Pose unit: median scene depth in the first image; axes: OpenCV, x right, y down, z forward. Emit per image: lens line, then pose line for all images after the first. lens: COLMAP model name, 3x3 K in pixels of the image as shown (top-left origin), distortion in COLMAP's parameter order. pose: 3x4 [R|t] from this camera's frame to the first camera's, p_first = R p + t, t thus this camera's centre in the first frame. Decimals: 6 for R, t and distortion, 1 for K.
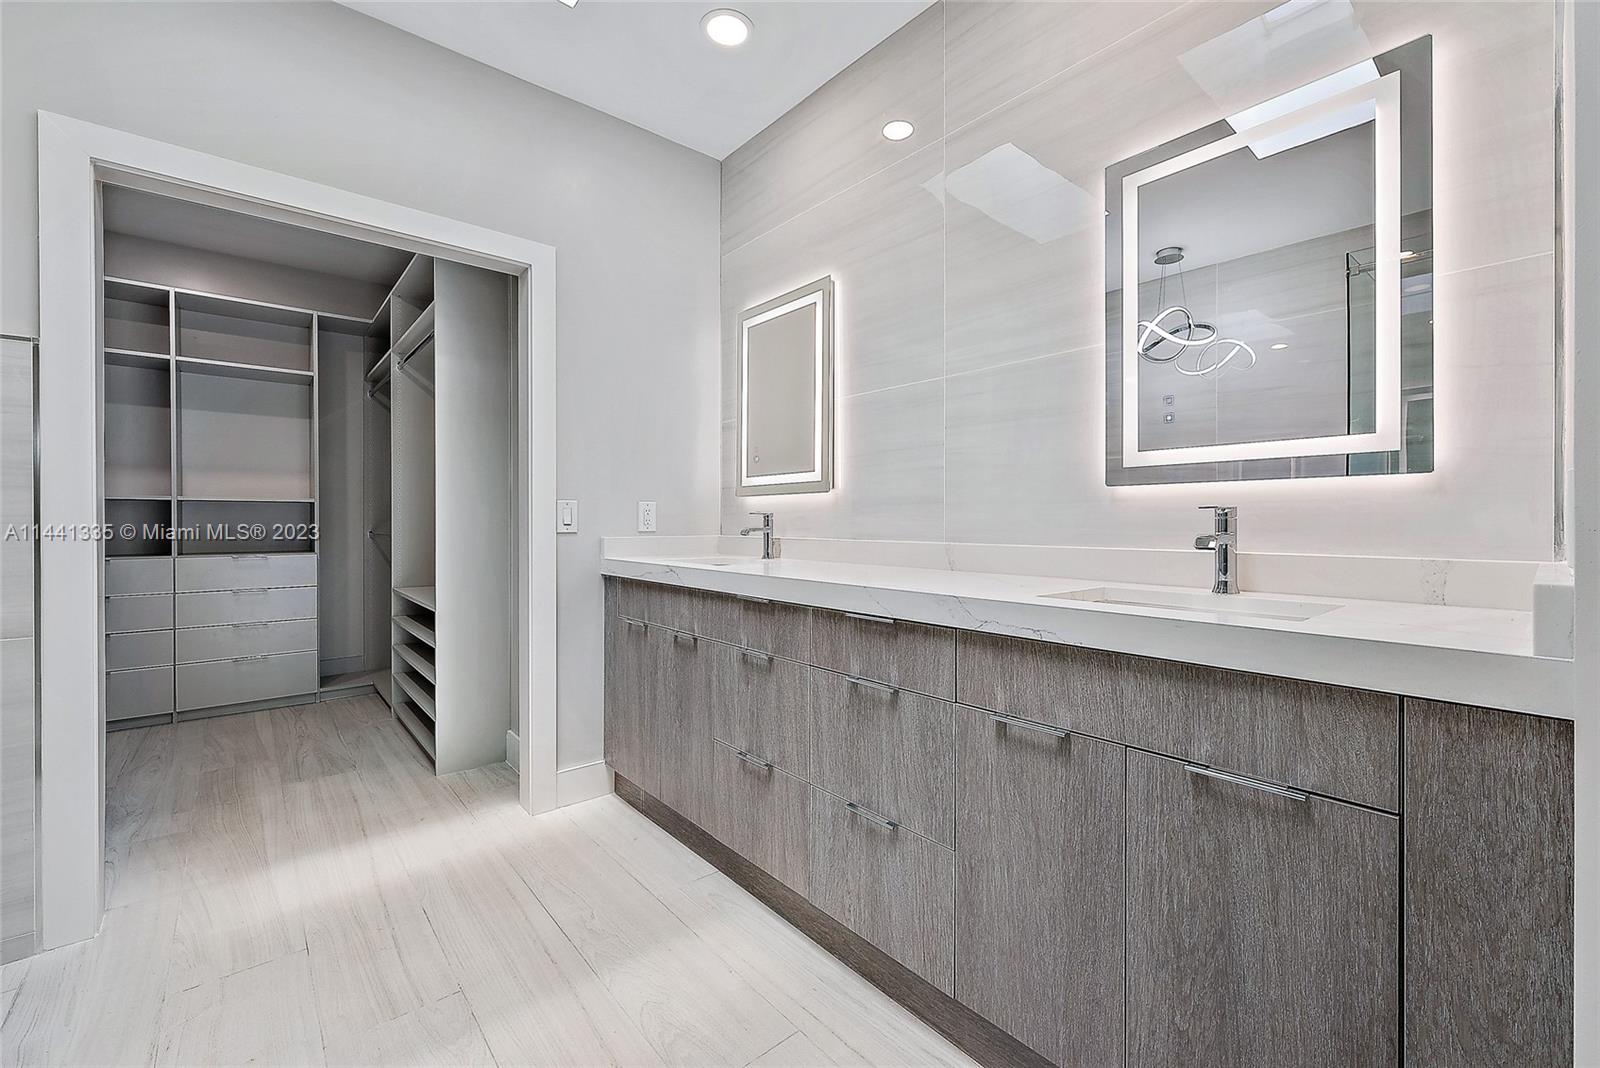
lens RADIAL K [[654.4, 0, 801.9], [0, 654.4, 523.9], [0, 0, 1]] dist [-0.000337, -0.000051]
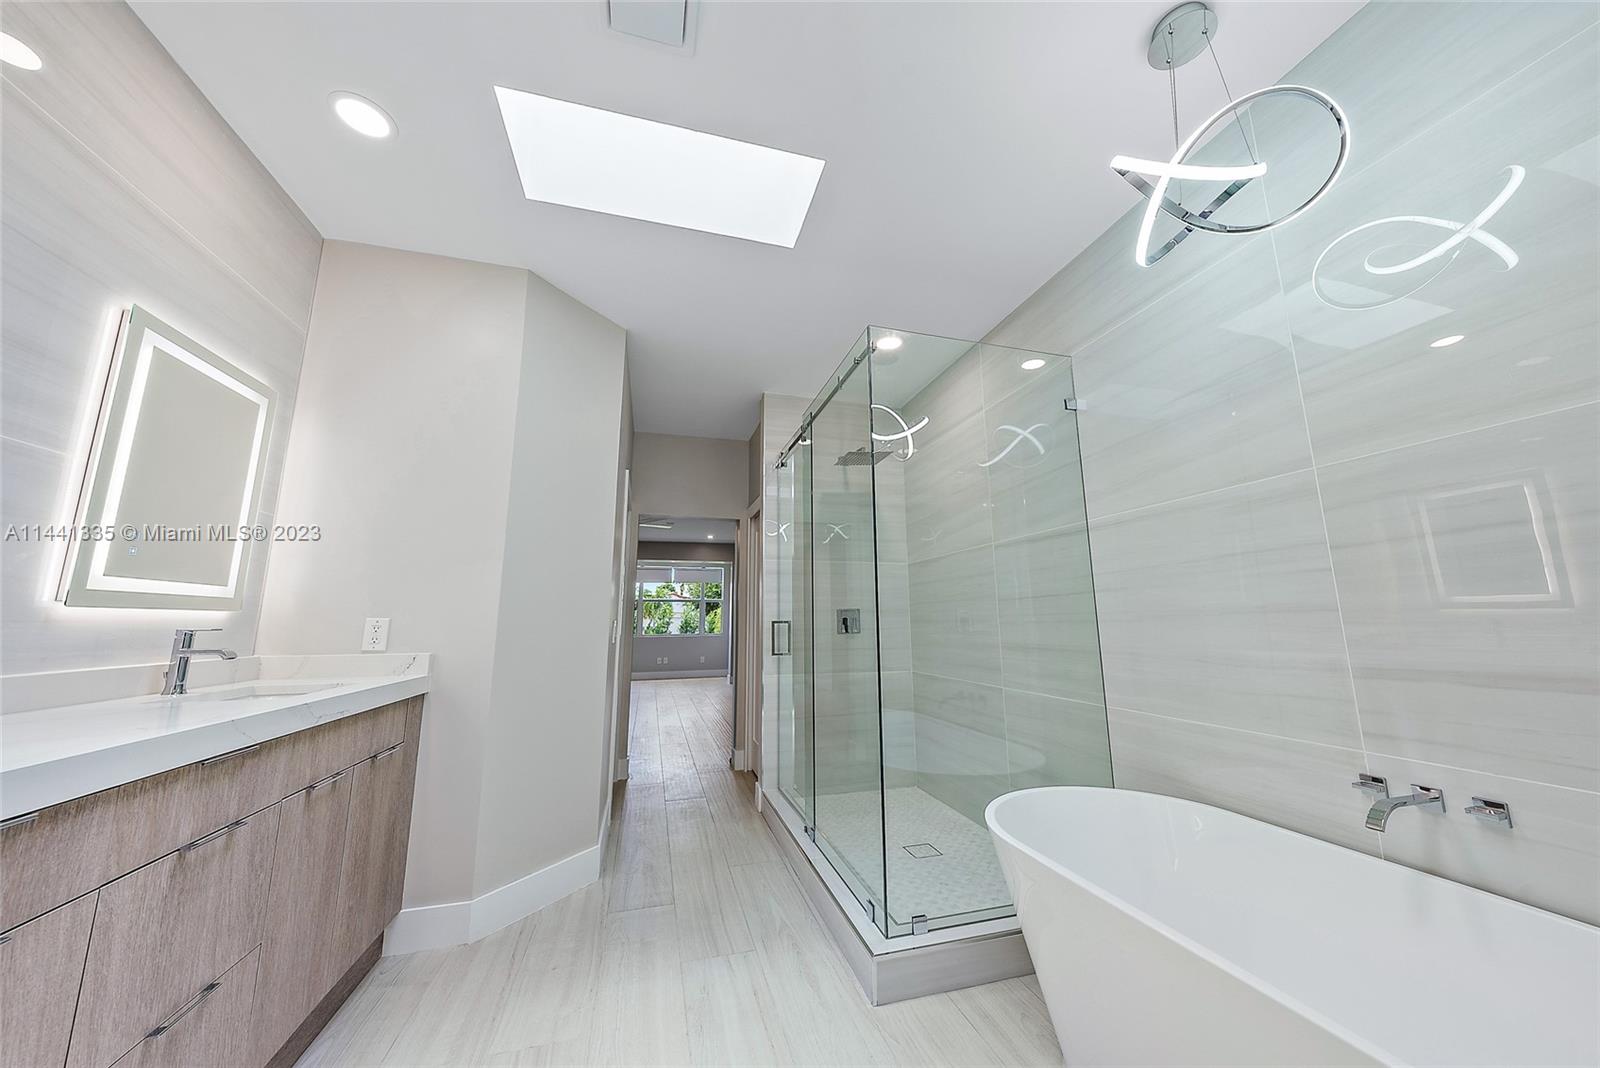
lens RADIAL K [[544.9, 0, 805.1], [0, 544.9, 525.6], [0, 0, 1]] dist [-0.000925, -0.000028]
pose [[-0.909214, 0.079177, 0.408731, -1.034539], [0.007678, 0.984771, -0.173687, -0.032236], [-0.416258, -0.154780, -0.895976, 1.537951]]
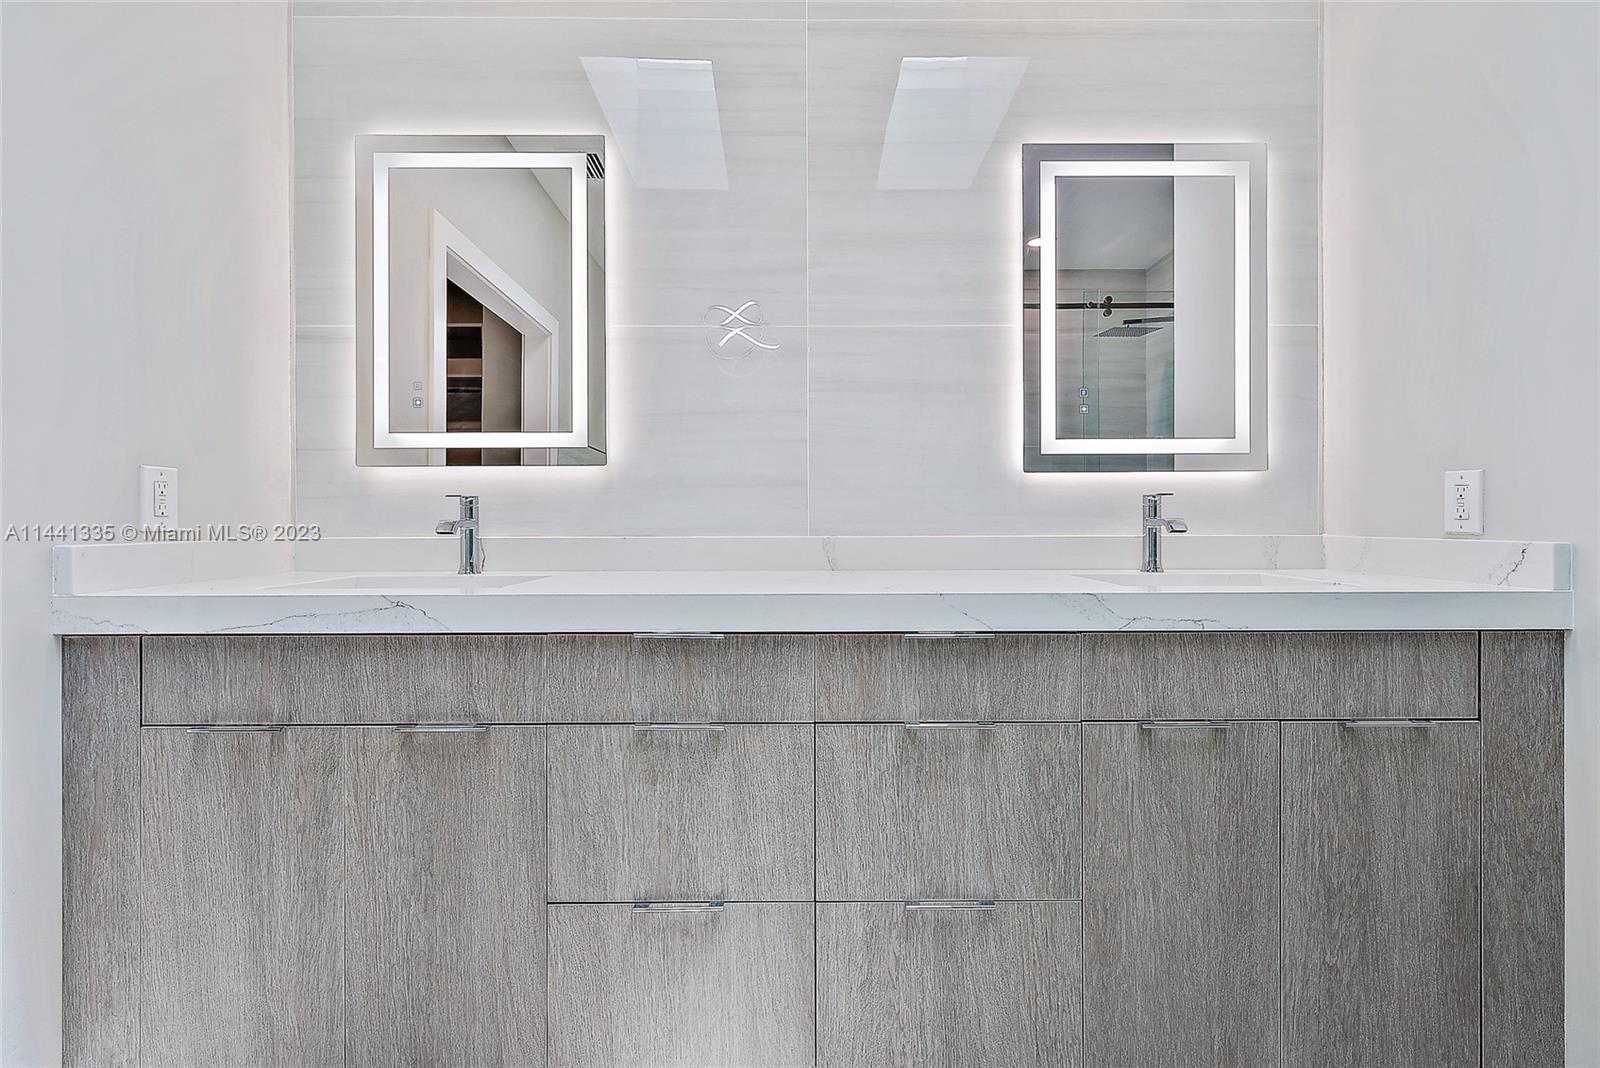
lens RADIAL K [[723.5, 0, 801.4], [0, 723.5, 527.4], [0, 0, 1]] dist [0.001539, -0.000048]
pose [[0.643256, -0.008783, 0.765601, -0.687837], [0.006377, 0.999961, 0.006113, 0.018594], [-0.765625, 0.000950, 0.643287, 0.672838]]
